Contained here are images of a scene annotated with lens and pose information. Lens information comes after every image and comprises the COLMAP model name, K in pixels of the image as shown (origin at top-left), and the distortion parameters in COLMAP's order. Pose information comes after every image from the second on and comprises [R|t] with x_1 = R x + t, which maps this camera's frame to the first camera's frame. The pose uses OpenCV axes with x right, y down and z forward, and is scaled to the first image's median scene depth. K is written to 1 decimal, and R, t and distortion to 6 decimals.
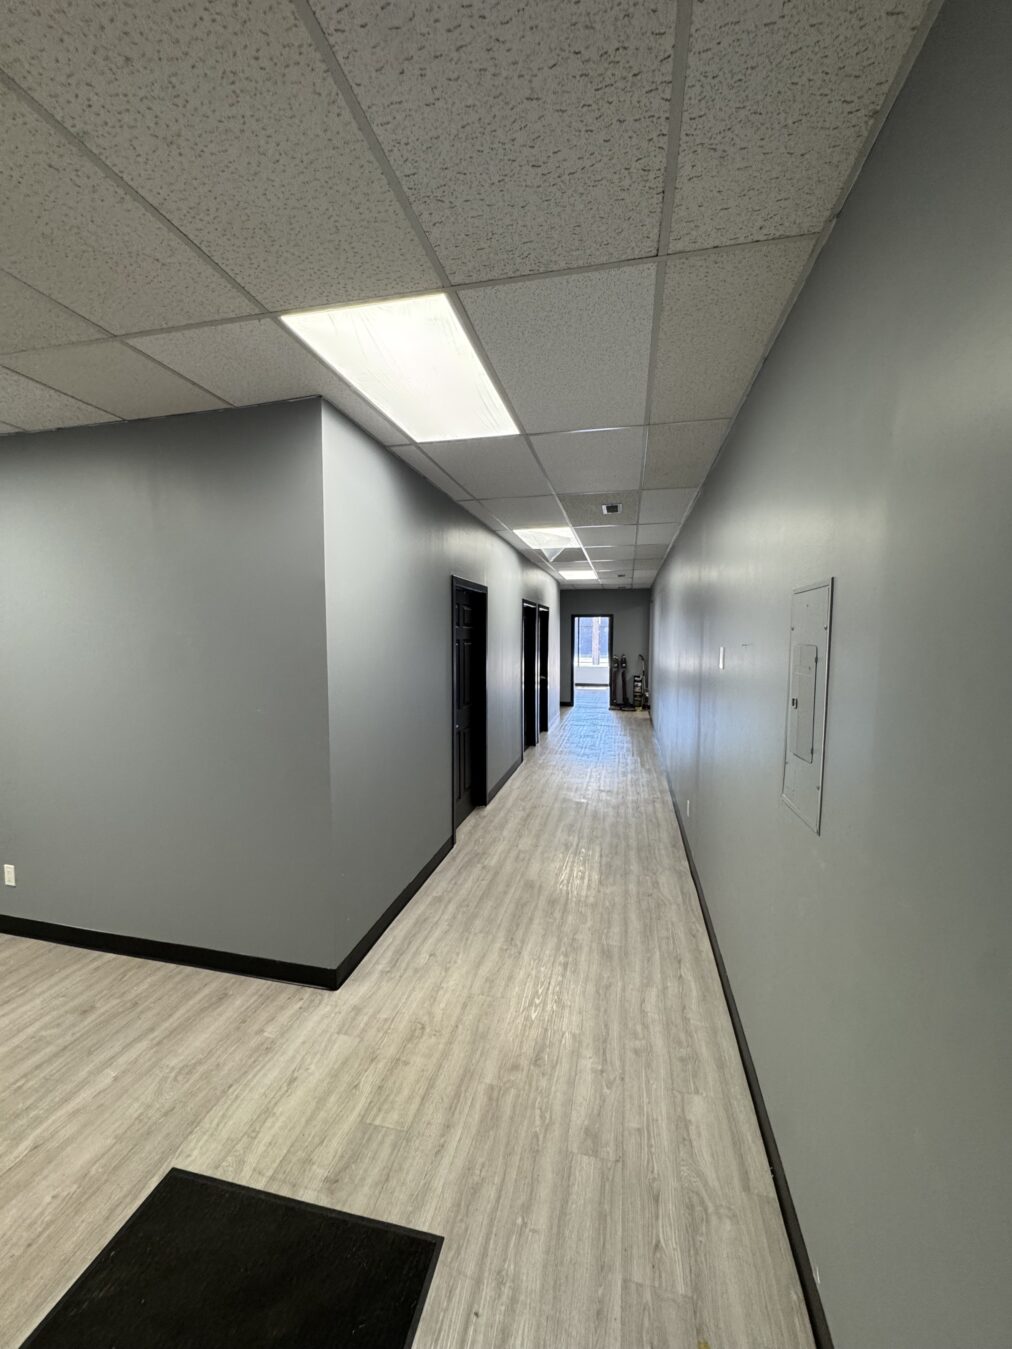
lens RADIAL K [[540.5, 0, 504.9], [0, 540.5, 674.5], [0, 0, 1]] dist [-0.001654, 0.000261]
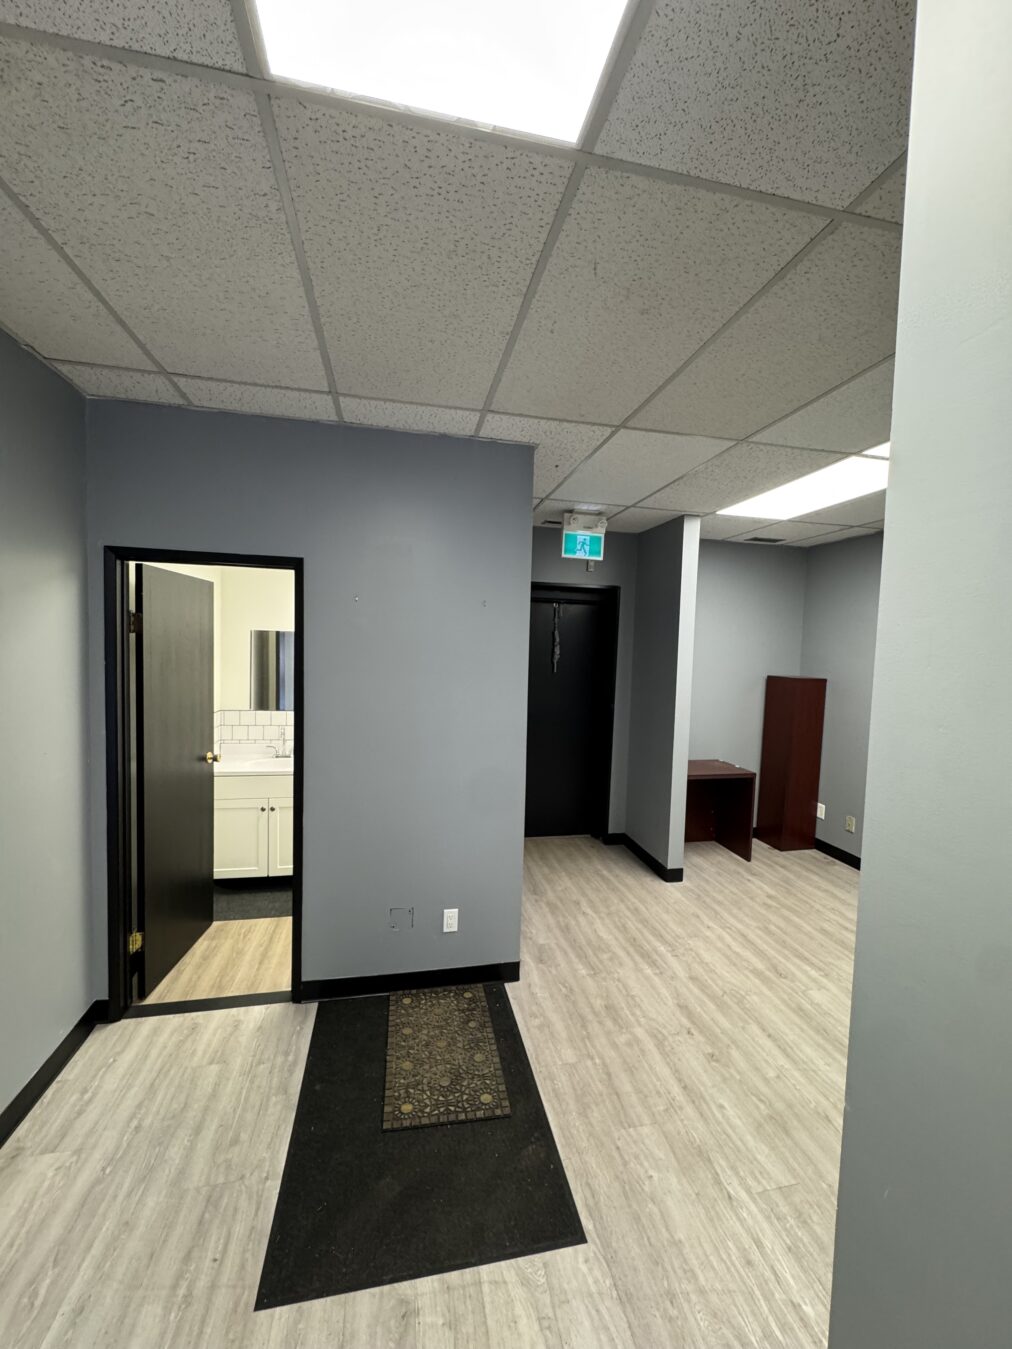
lens RADIAL K [[540.5, 0, 507.4], [0, 540.5, 678.3], [0, 0, 1]] dist [-0.001654, 0.000261]
pose [[-0.909896, -0.006674, -0.414782, -0.107959], [-0.064659, 0.989932, 0.125912, -0.152167], [0.409766, 0.141386, -0.901167, 1.702945]]
